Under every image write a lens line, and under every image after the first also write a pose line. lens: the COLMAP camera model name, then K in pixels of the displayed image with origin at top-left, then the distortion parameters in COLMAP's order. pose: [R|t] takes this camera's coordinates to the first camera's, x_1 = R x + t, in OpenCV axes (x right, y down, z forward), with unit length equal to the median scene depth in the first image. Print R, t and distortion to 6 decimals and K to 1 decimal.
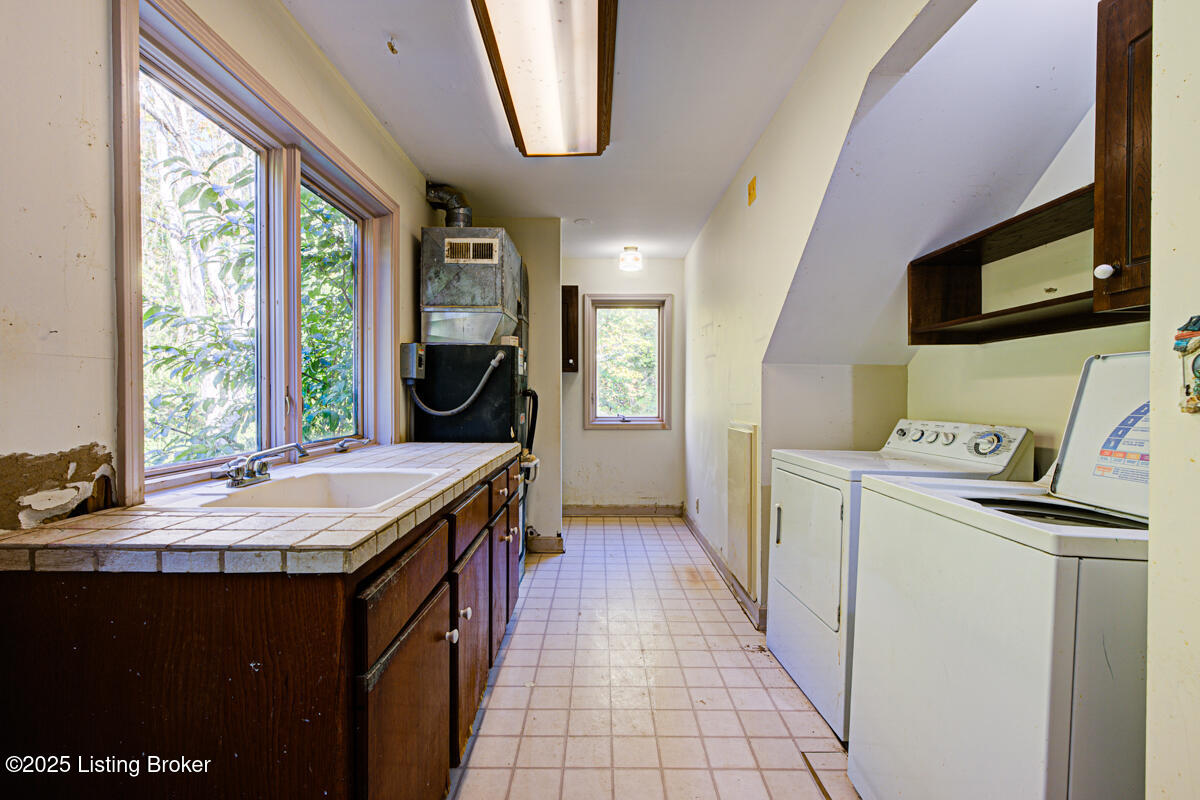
lens RADIAL K [[529.3, 0, 598.7], [0, 529.3, 399.6], [0, 0, 1]] dist [-0.002117, 0.004852]
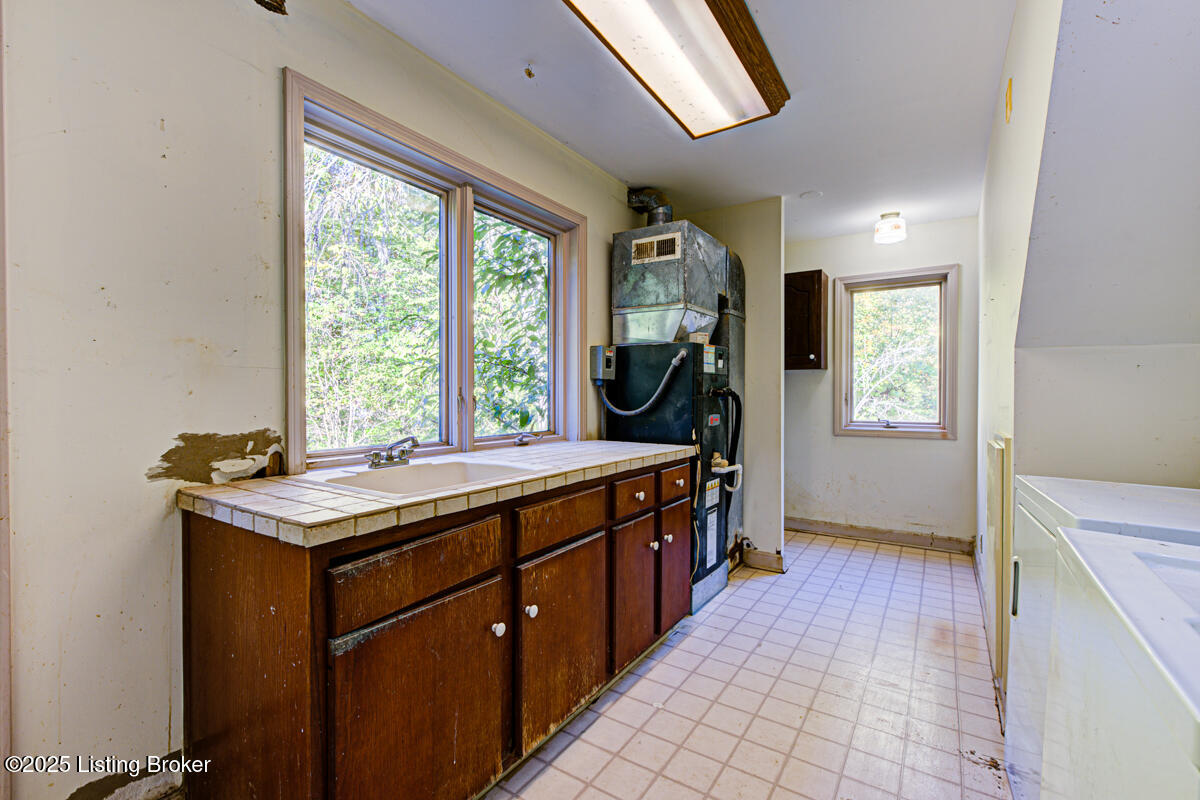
lens RADIAL K [[529.3, 0, 598.7], [0, 529.3, 399.6], [0, 0, 1]] dist [-0.002117, 0.004852]
pose [[0.834786, 0.003526, -0.550563, 0.214372], [-0.004481, 0.999990, -0.000390, 0.000757], [0.550556, 0.002792, 0.834794, 0.118337]]
